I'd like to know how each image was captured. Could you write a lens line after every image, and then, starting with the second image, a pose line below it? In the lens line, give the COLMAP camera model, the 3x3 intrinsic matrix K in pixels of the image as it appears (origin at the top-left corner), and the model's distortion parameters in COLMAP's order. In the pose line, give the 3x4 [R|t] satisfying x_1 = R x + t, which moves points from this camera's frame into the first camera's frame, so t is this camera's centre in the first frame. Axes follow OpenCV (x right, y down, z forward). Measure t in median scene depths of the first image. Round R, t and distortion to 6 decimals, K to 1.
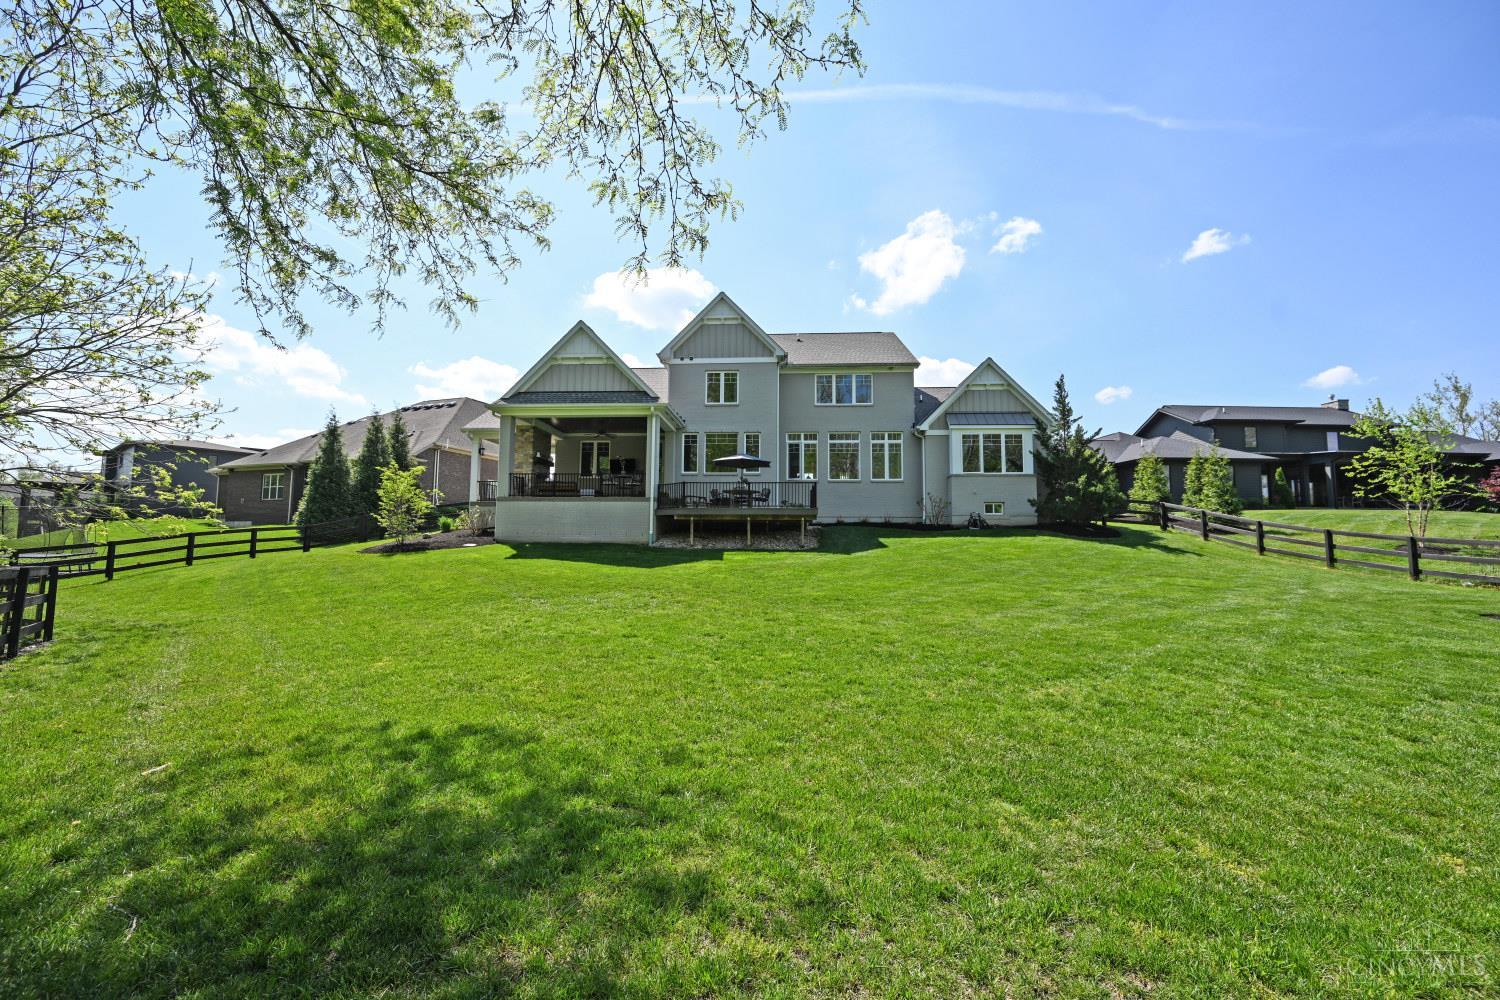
lens RADIAL K [[590.8, 0, 752.1], [0, 590.8, 497.3], [0, 0, 1]] dist [-0.000554, -0.000077]
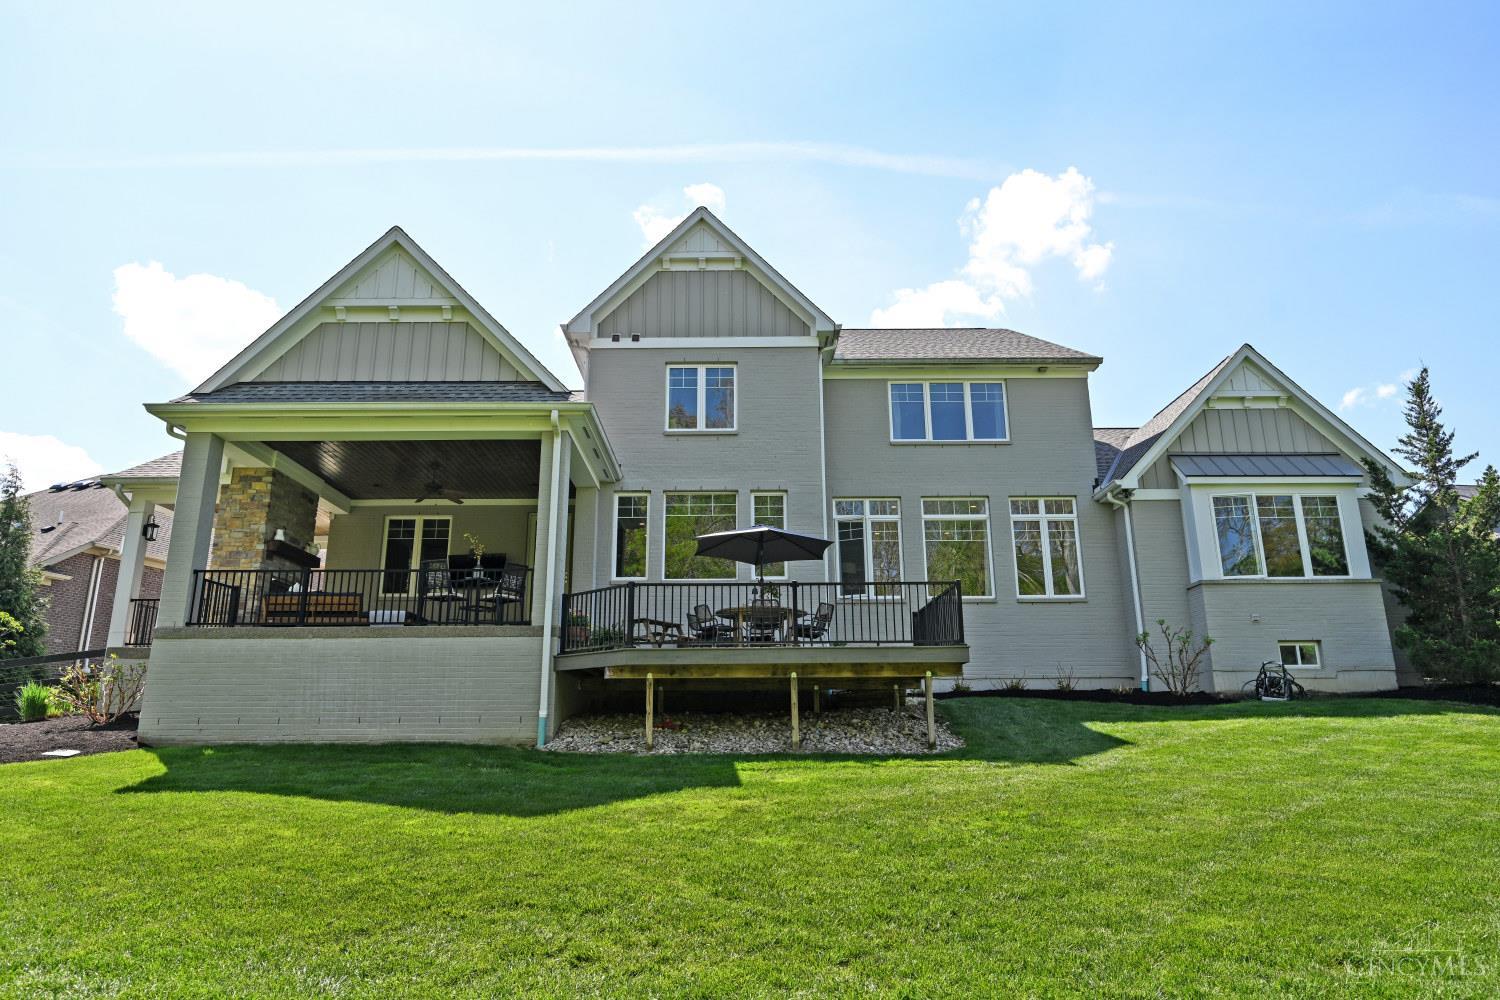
lens RADIAL K [[923.7, 0, 745.9], [0, 923.7, 499.1], [0, 0, 1]] dist [-0.001387, 0.001464]
pose [[0.997681, 0.005117, 0.067877, -0.067030], [0.007253, 0.983503, -0.180745, 0.026279], [-0.067682, 0.180818, 0.981185, 0.306160]]
